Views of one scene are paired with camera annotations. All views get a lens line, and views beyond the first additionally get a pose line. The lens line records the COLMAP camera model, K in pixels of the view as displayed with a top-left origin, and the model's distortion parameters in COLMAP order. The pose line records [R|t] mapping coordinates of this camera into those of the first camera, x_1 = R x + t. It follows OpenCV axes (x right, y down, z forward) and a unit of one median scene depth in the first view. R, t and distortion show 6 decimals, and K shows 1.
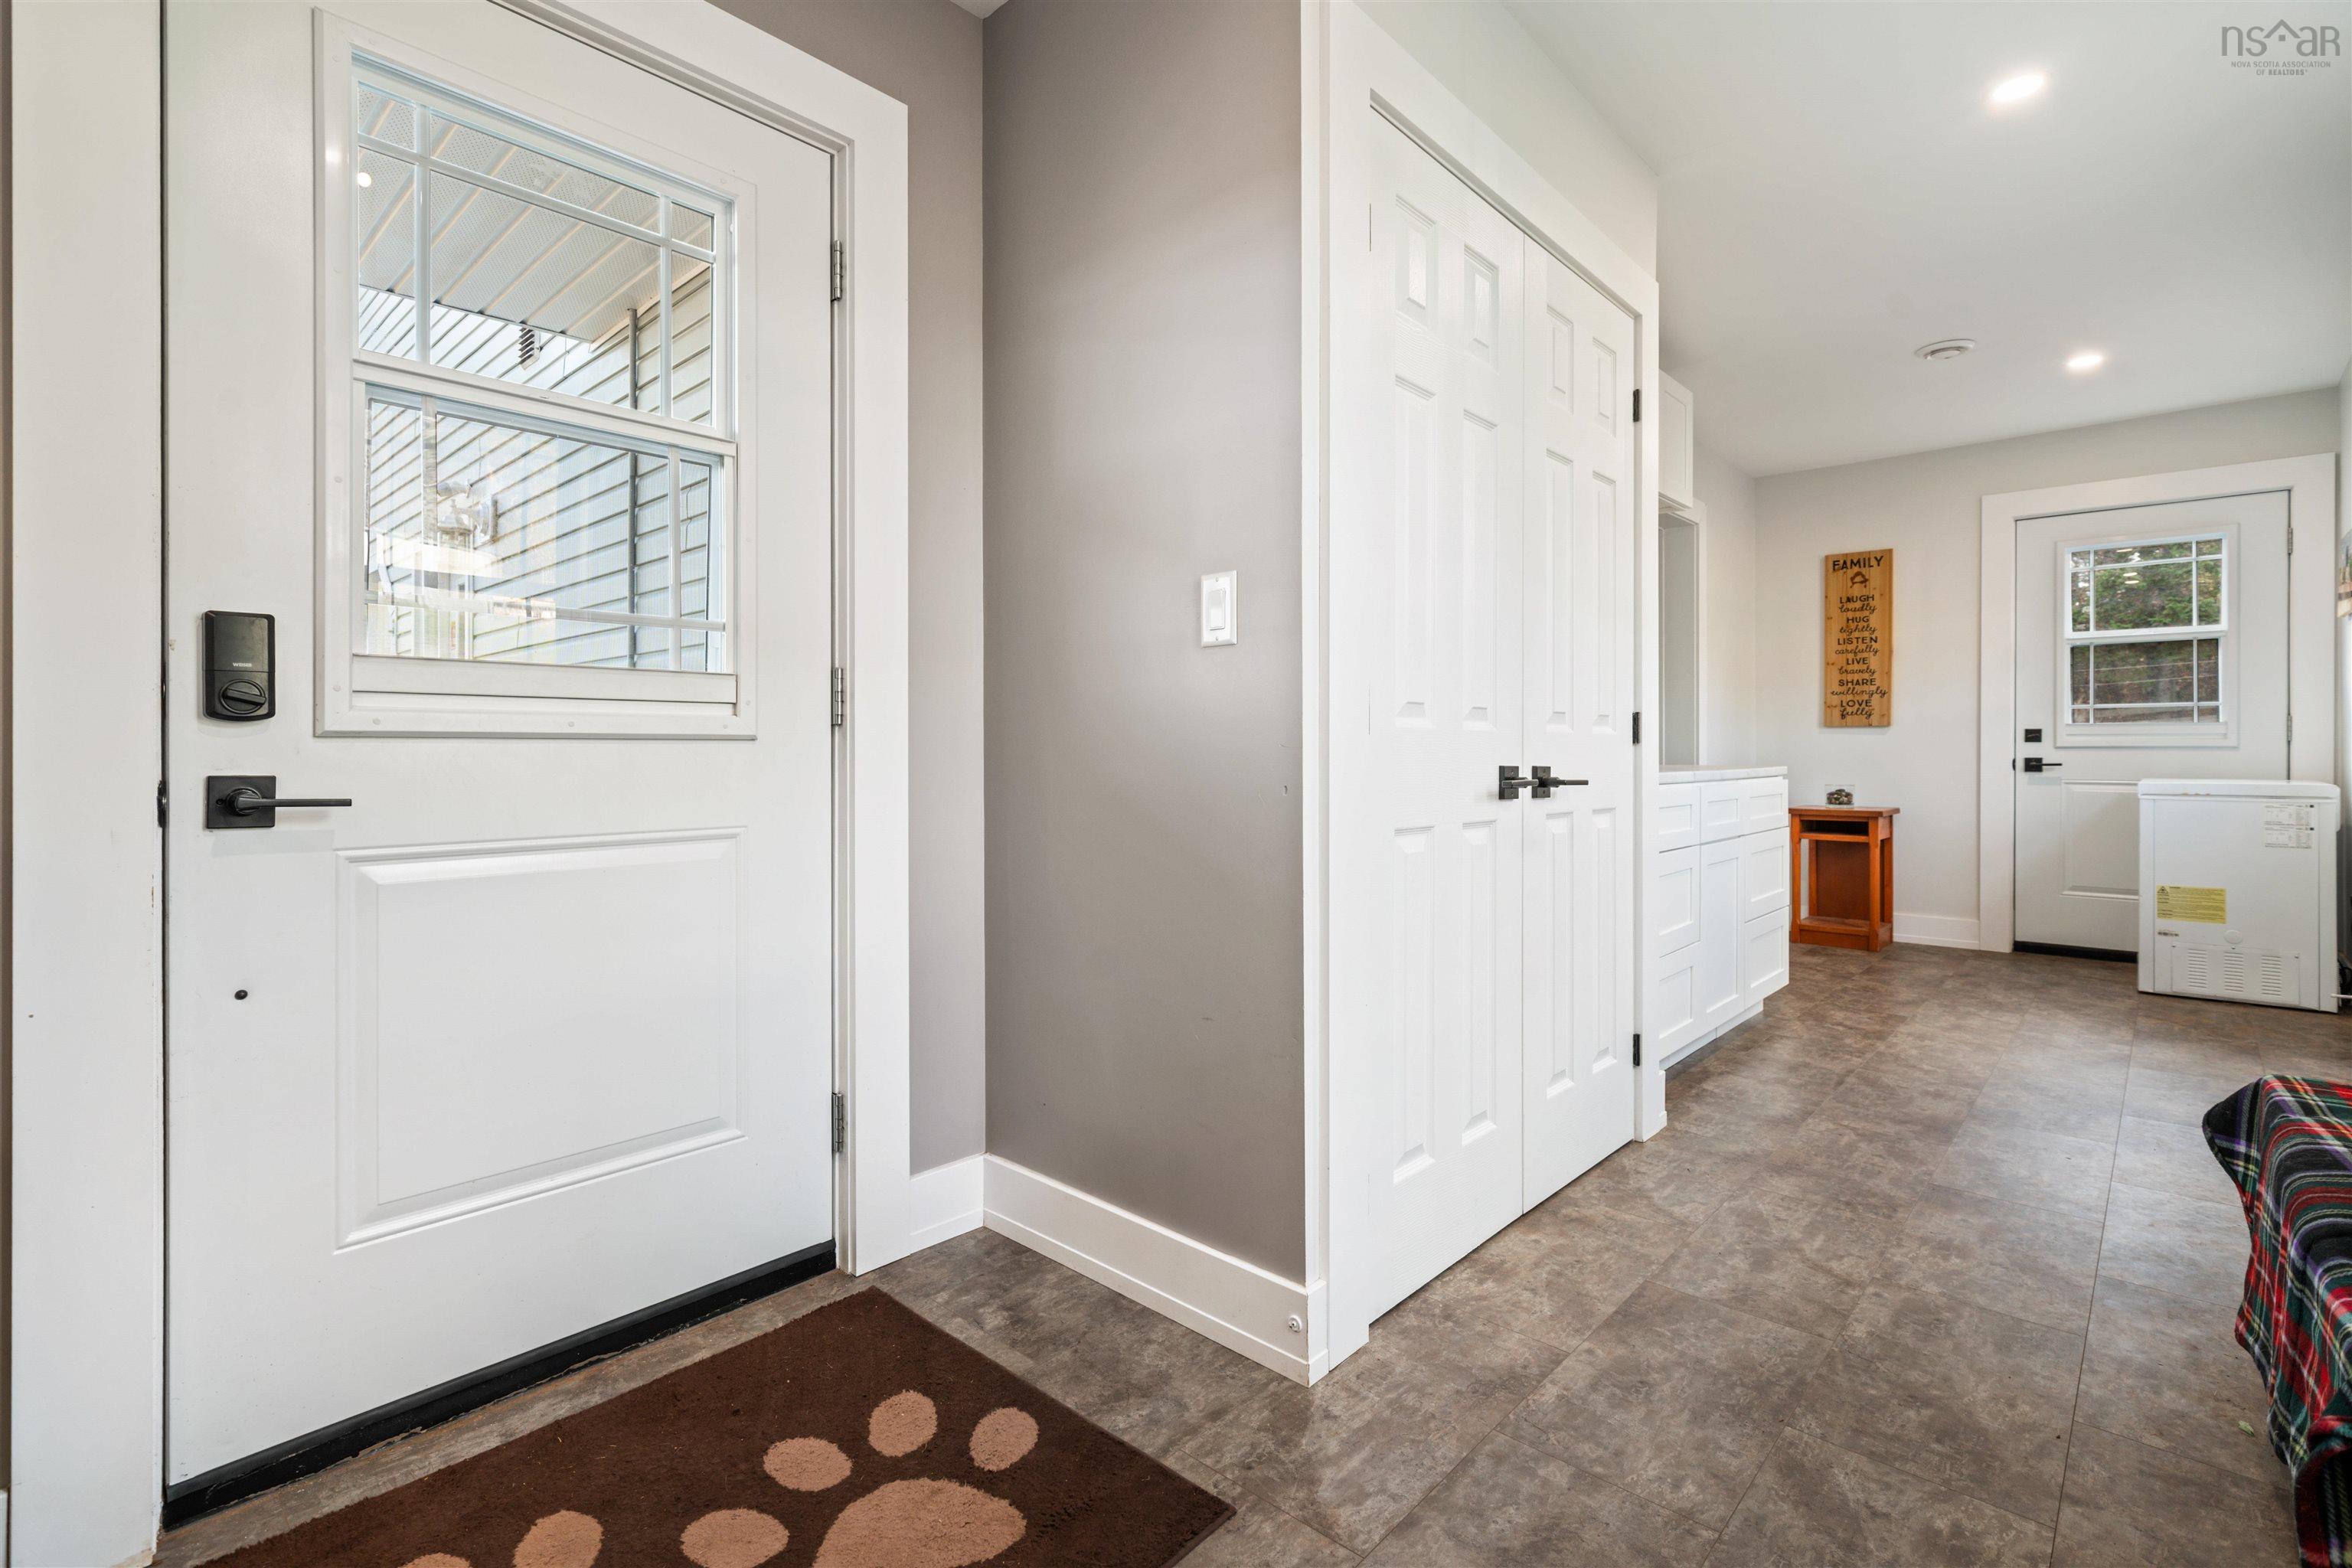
lens RADIAL K [[1074.1, 0, 1181.4], [0, 1074.1, 765.6], [0, 0, 1]] dist [0.000013, 0.001005]
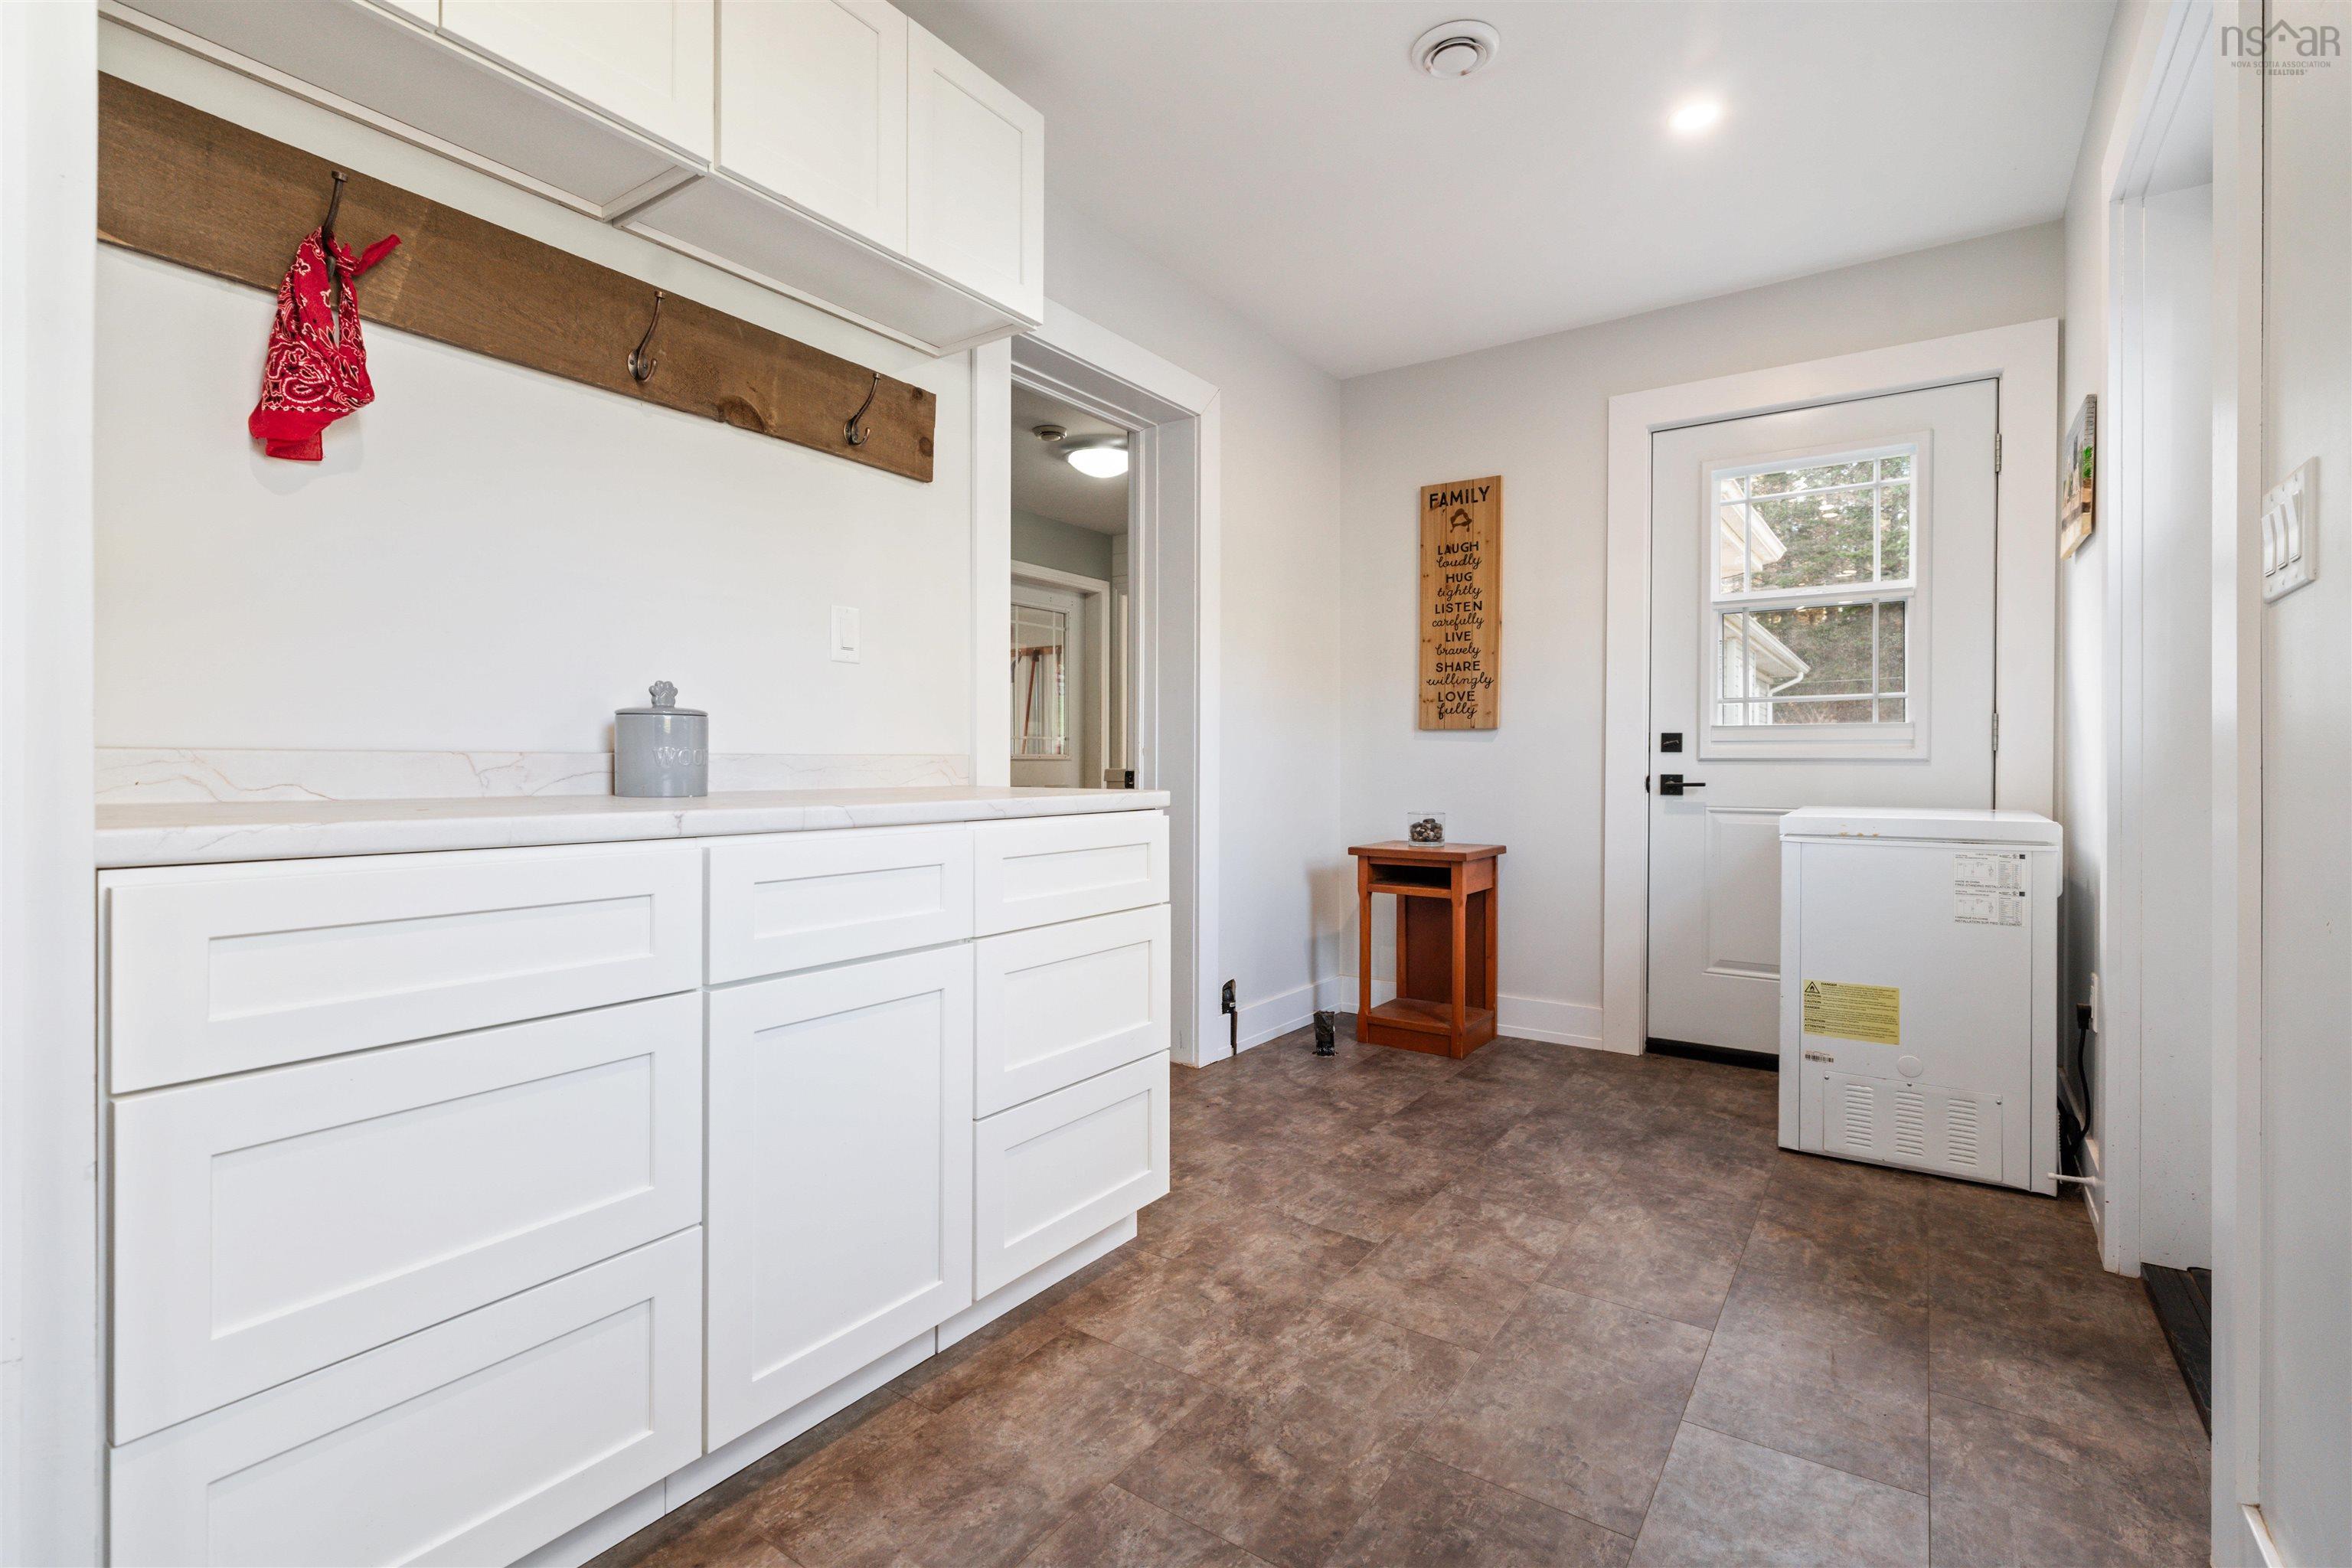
lens RADIAL K [[1064.1, 0, 1176.0], [0, 1064.1, 784.0], [0, 0, 1]] dist [-0.001456, -0.000650]
pose [[0.991551, 0.001064, 0.129711, 0.381670], [-0.001741, 0.999985, 0.005102, -0.004124], [-0.129703, -0.005285, 0.991539, 0.356939]]
